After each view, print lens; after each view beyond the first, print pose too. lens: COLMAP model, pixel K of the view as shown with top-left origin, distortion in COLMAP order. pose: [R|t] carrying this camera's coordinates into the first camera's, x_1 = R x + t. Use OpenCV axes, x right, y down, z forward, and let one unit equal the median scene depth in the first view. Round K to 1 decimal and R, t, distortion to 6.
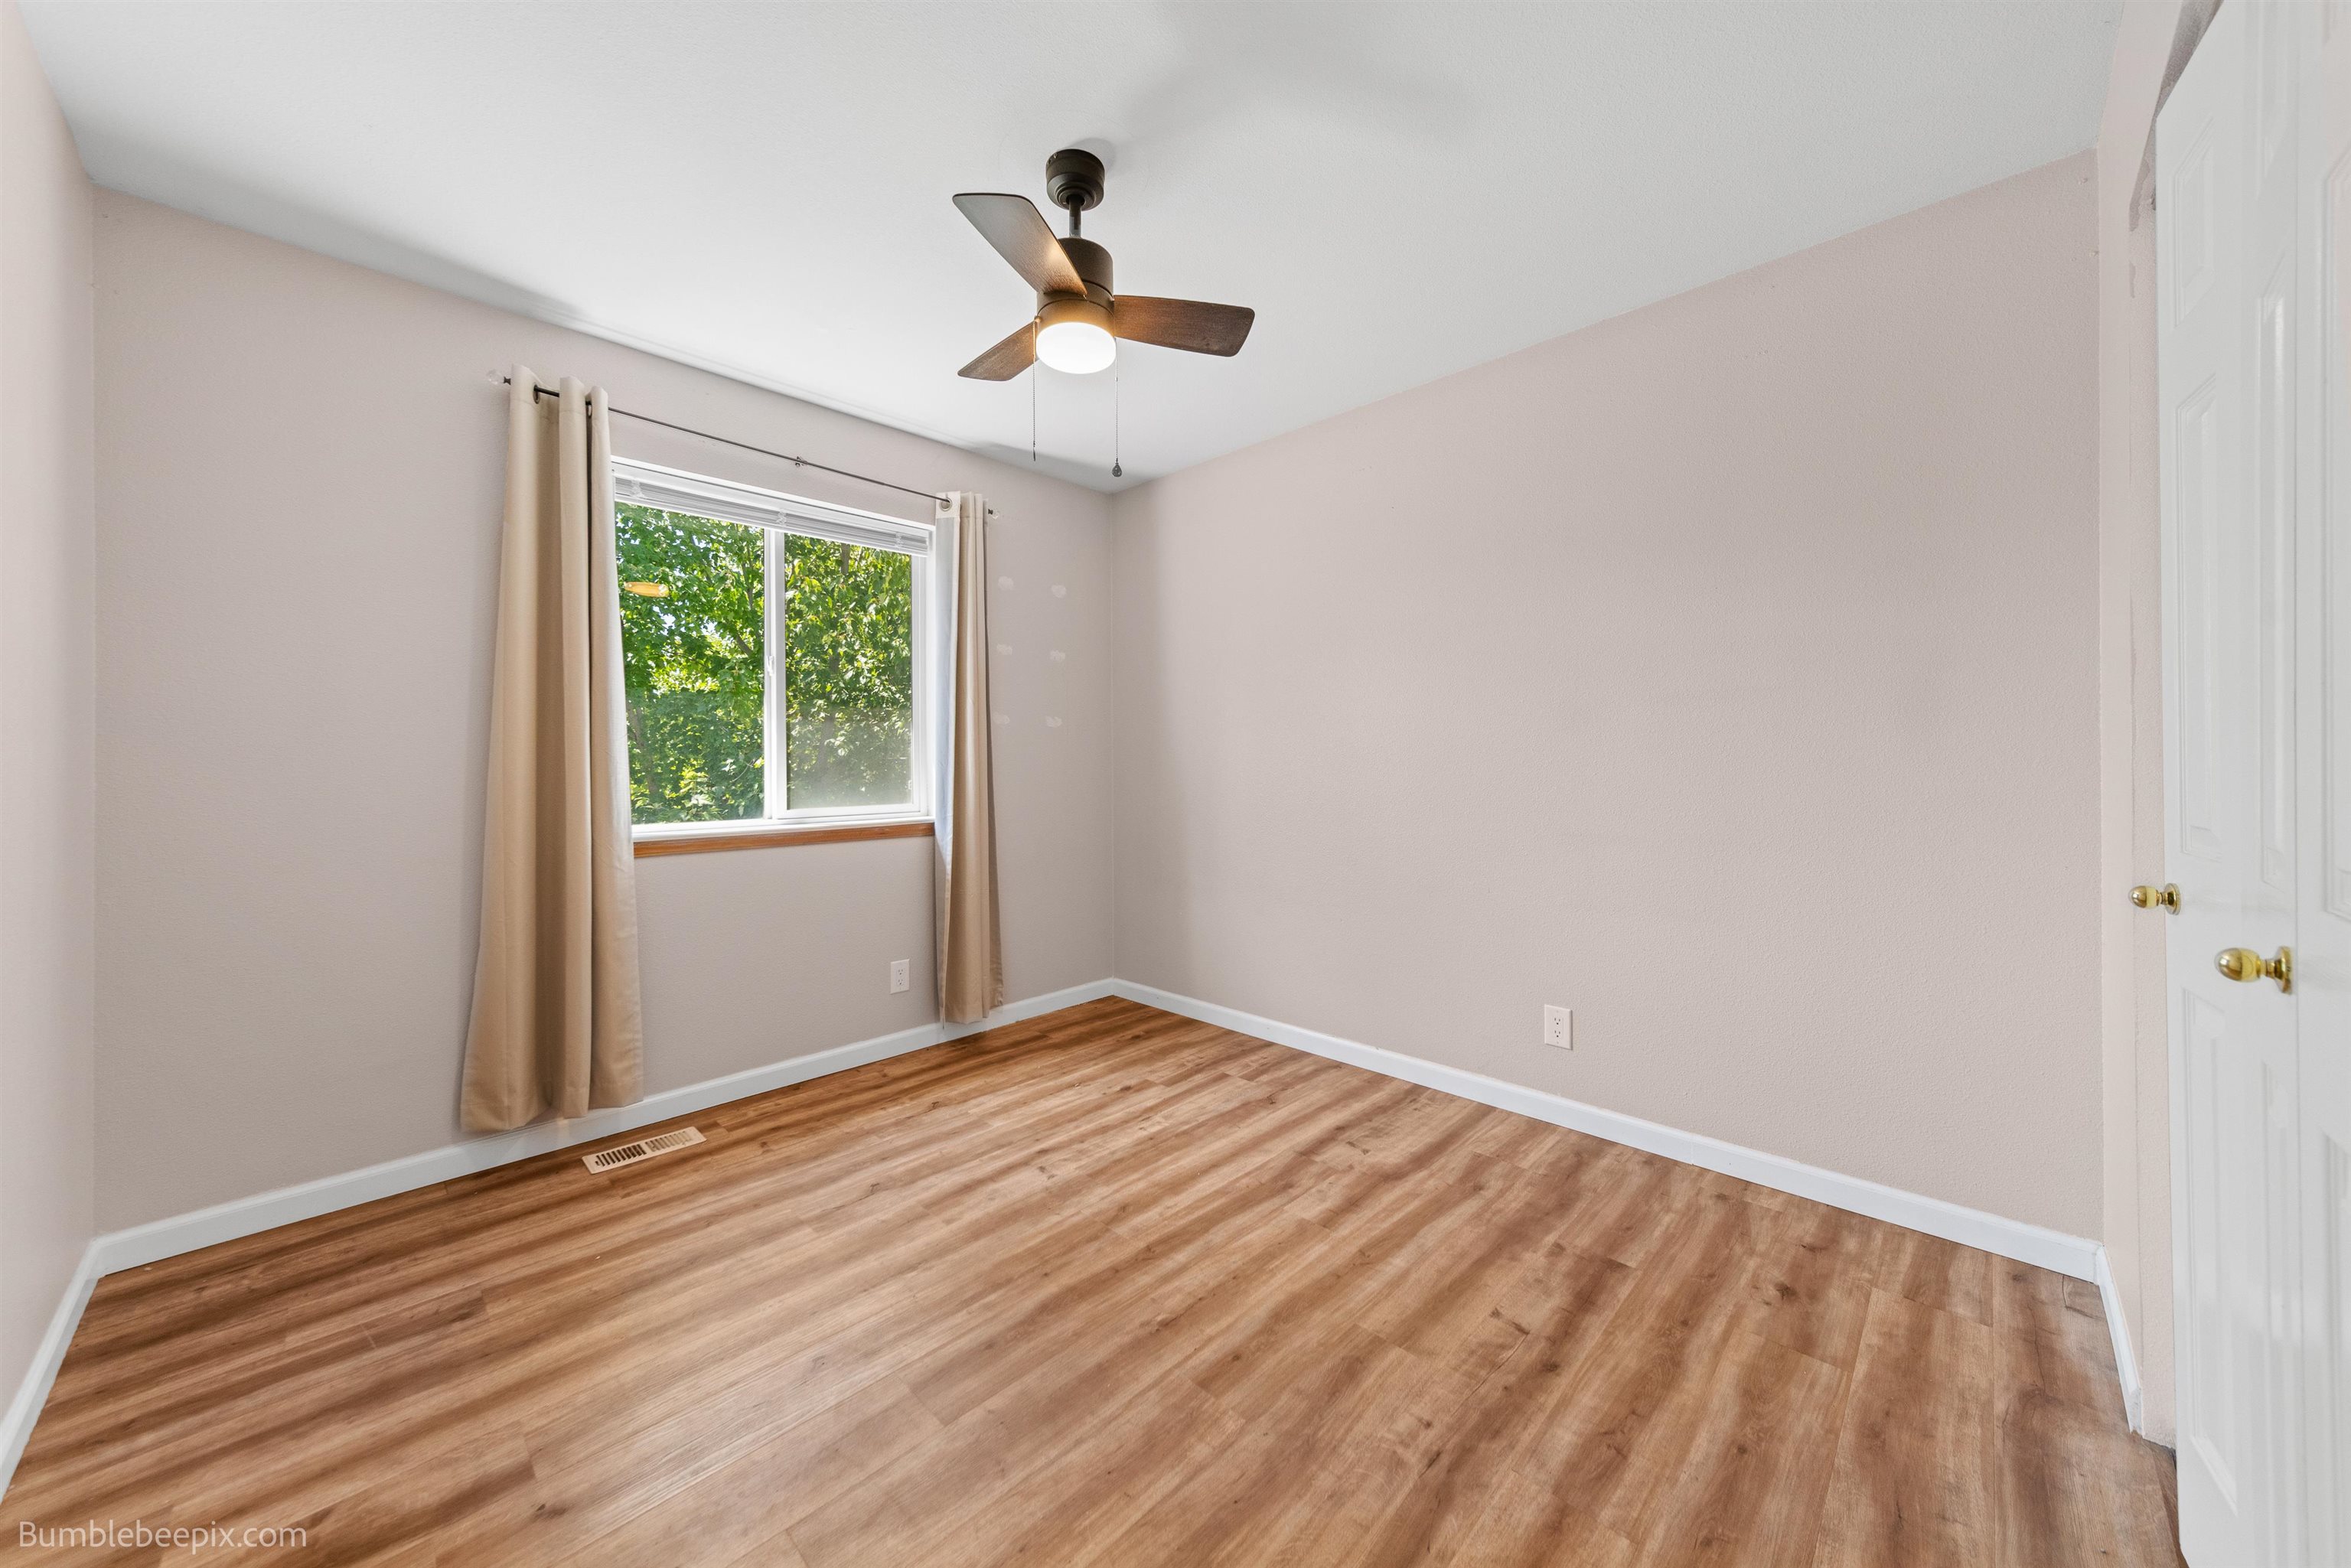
lens RADIAL K [[817.2, 0, 1173.5], [0, 817.2, 791.5], [0, 0, 1]] dist [0.007736, 0.000028]
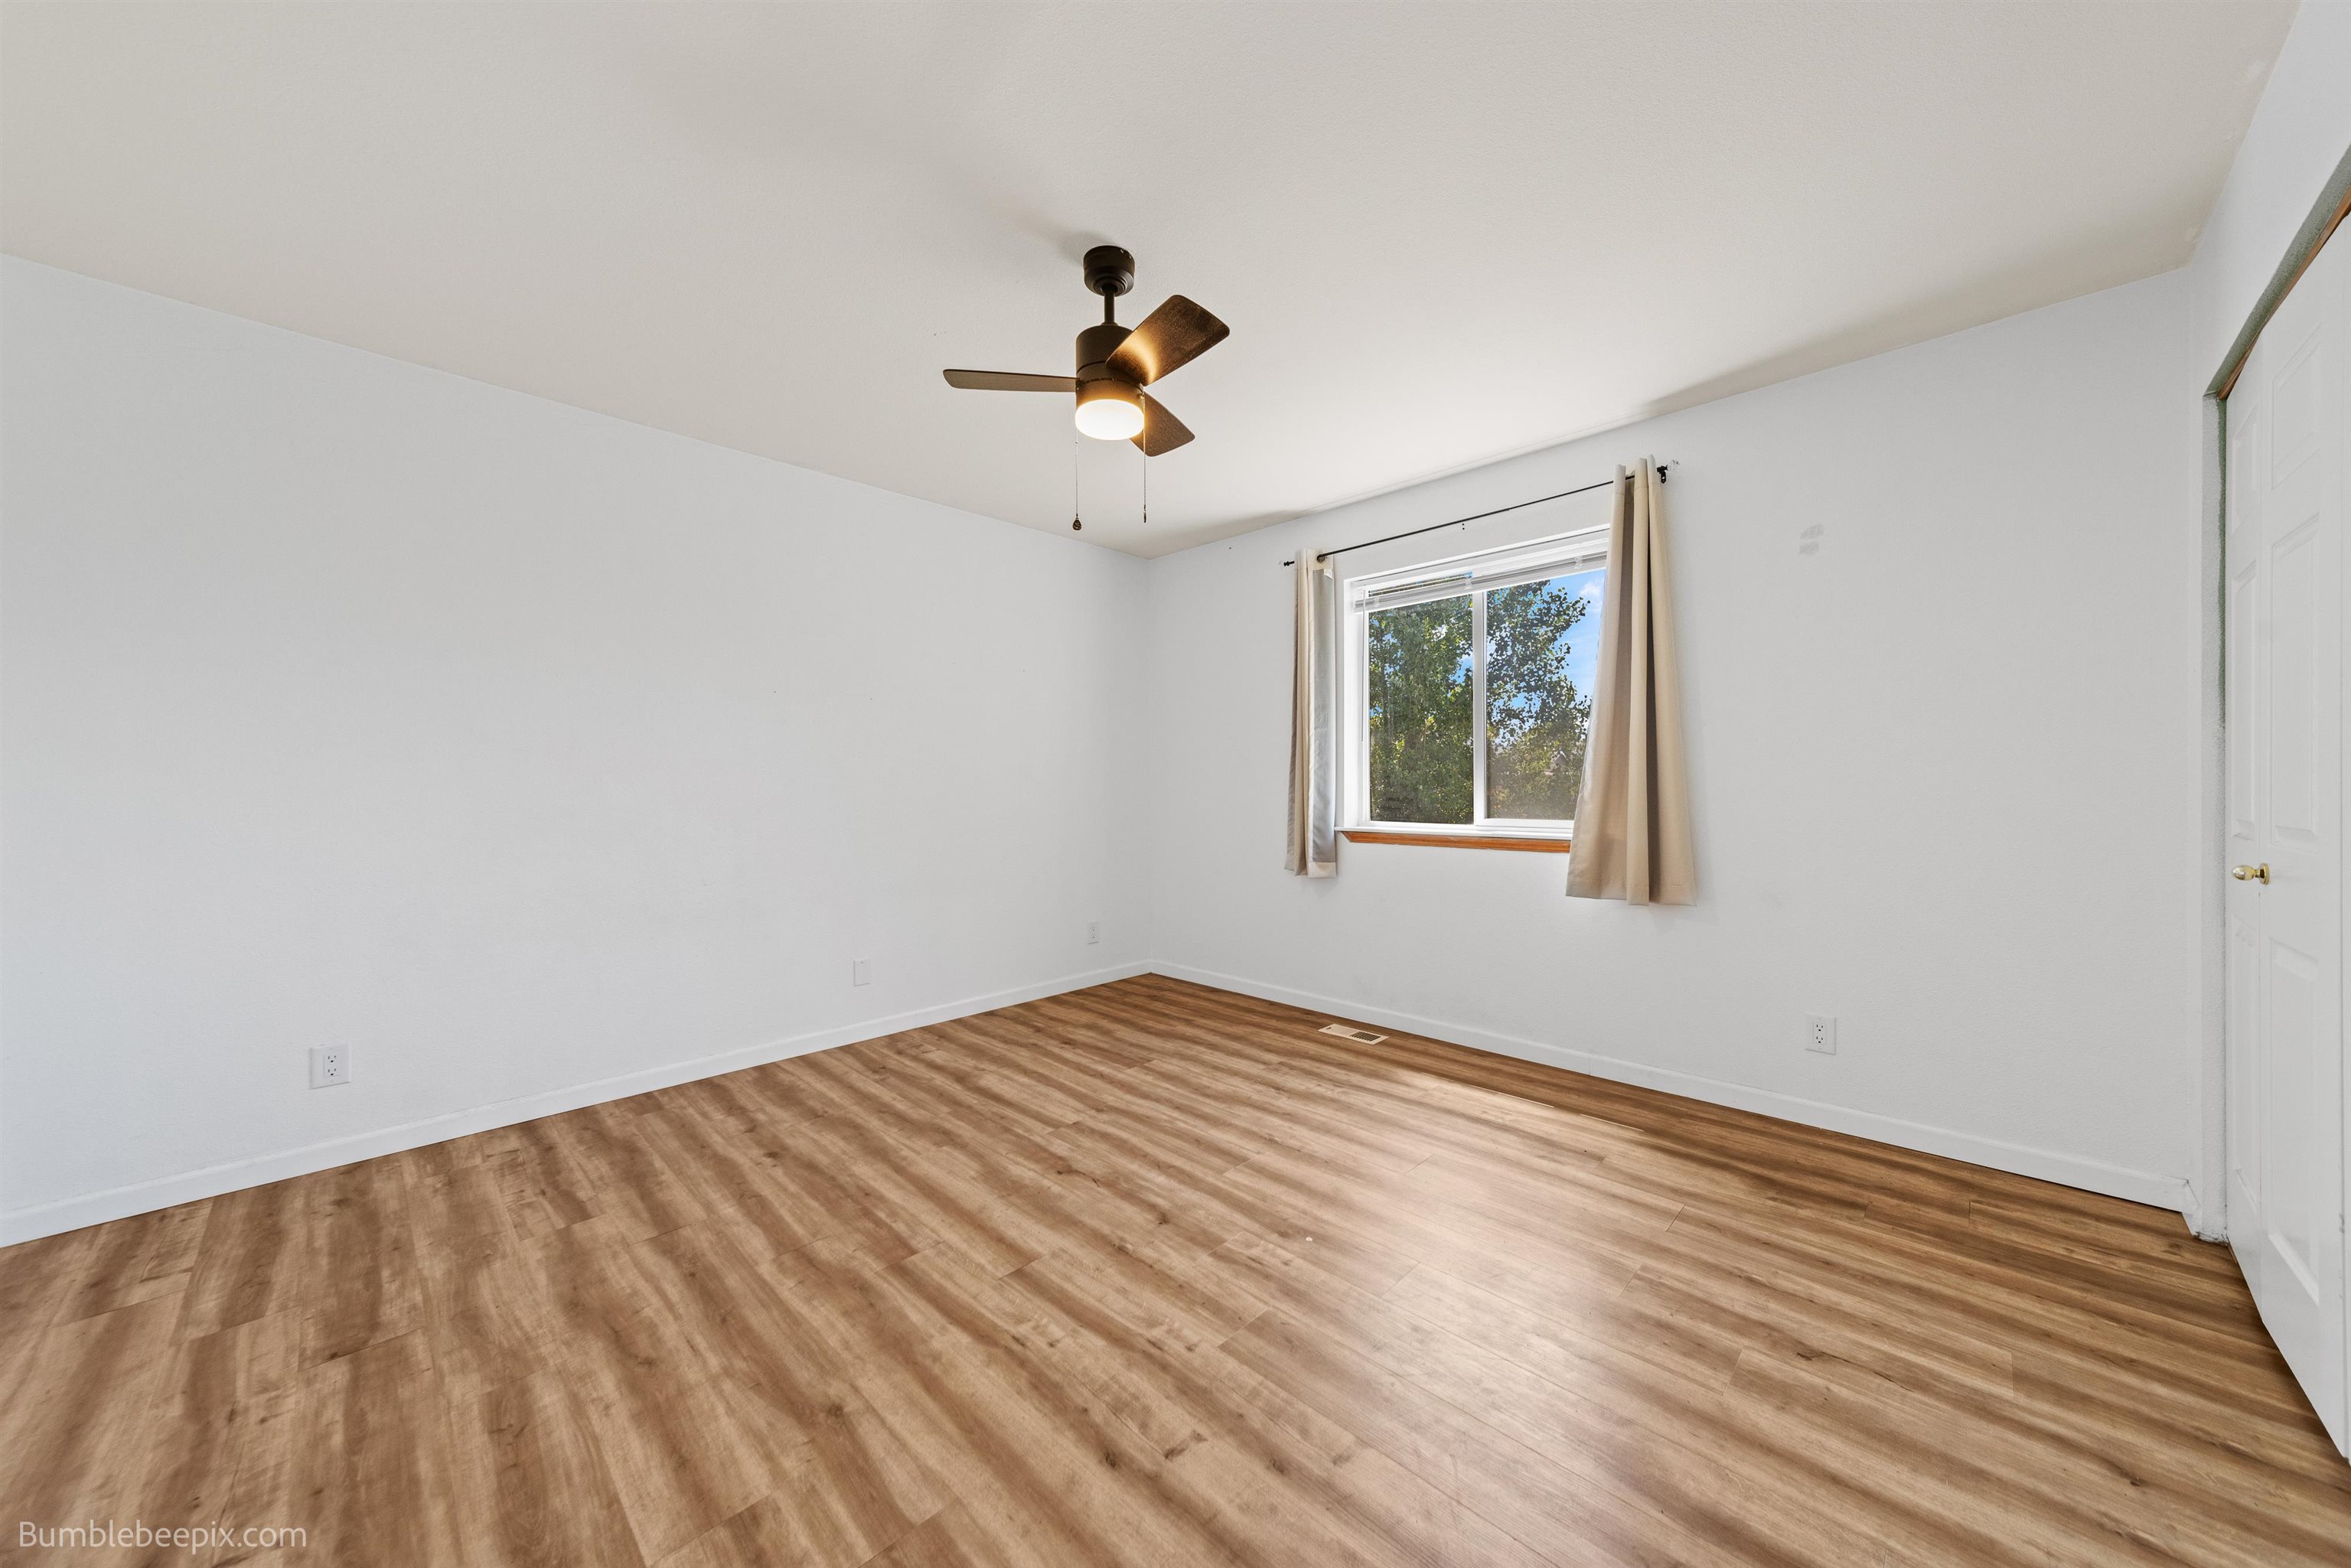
lens RADIAL K [[817.2, 0, 1173.5], [0, 817.2, 791.5], [0, 0, 1]] dist [0.007736, 0.000028]
pose [[-0.005157, 0.020959, -0.999767, 1.398908], [0.007157, 0.999756, 0.020922, -0.083737], [0.999961, -0.007047, -0.005306, 1.093322]]
